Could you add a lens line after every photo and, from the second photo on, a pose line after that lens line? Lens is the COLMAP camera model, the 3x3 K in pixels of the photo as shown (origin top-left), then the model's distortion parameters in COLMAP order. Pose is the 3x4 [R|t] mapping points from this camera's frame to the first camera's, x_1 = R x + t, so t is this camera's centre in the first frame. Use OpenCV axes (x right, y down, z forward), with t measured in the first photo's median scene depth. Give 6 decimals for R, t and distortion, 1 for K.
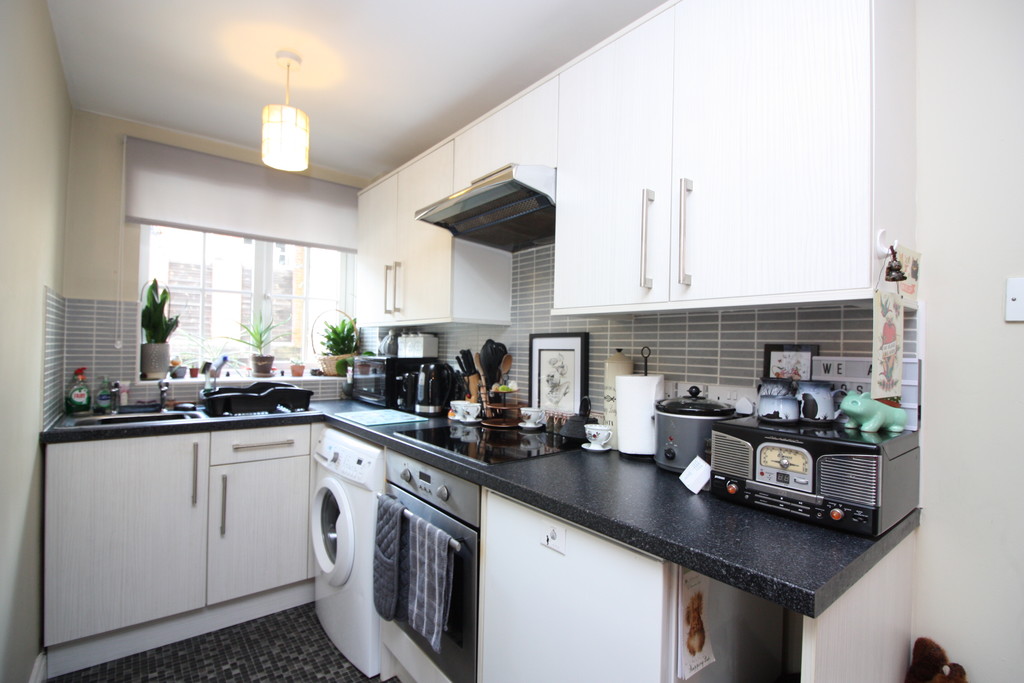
lens RADIAL K [[481.5, 0, 512.9], [0, 481.5, 341.6], [0, 0, 1]] dist [-0.010683, -0.009495]
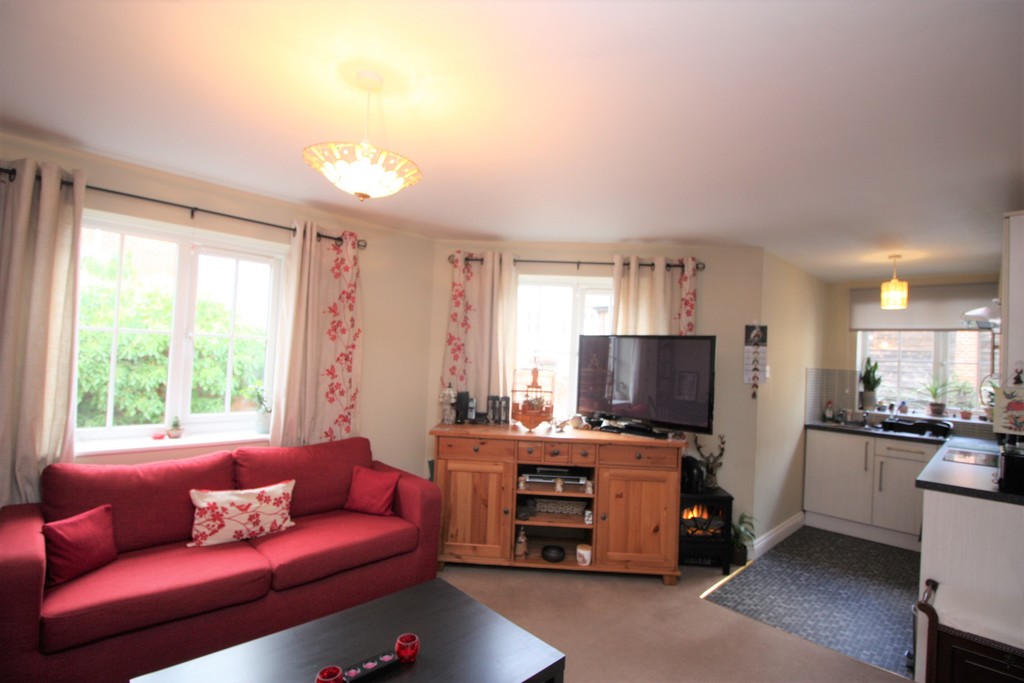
lens RADIAL K [[481.5, 0, 514.0], [0, 481.5, 340.9], [0, 0, 1]] dist [-0.010683, -0.009495]
pose [[0.089399, -0.049316, -0.994774, 1.104127], [-0.036715, 0.997931, -0.052772, -0.048118], [0.995319, 0.041241, 0.087404, -0.623273]]
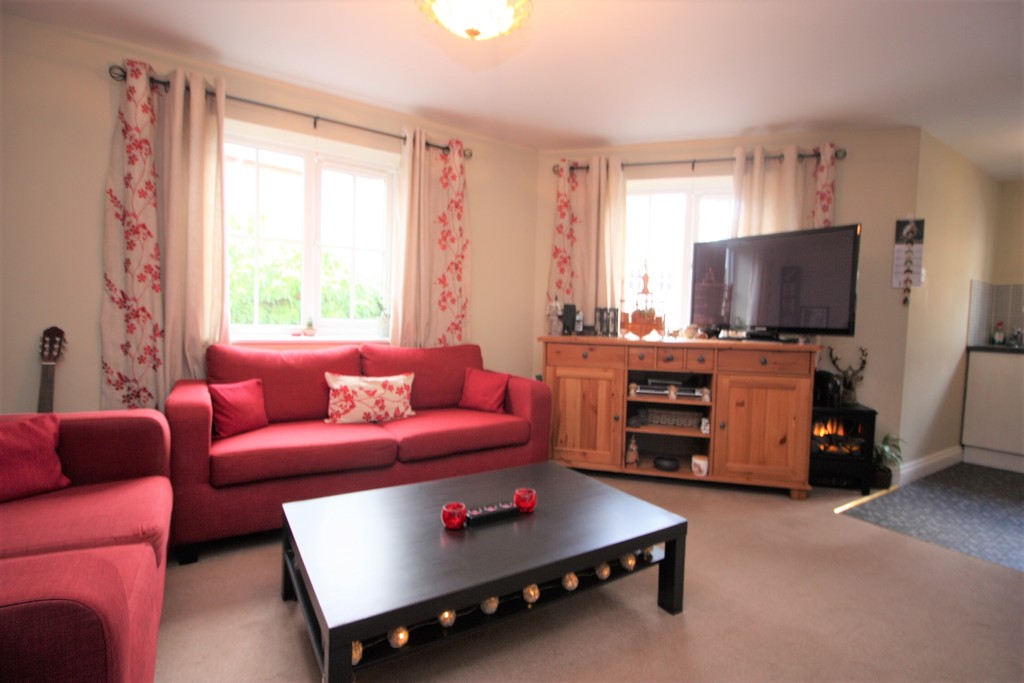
lens RADIAL K [[481.5, 0, 513.2], [0, 481.5, 342.4], [0, 0, 1]] dist [-0.010683, -0.009495]
pose [[-0.117021, 0.021753, -0.992891, 1.078578], [-0.025830, 0.999355, 0.024939, 0.129908], [0.992793, 0.028565, -0.116384, -0.642109]]
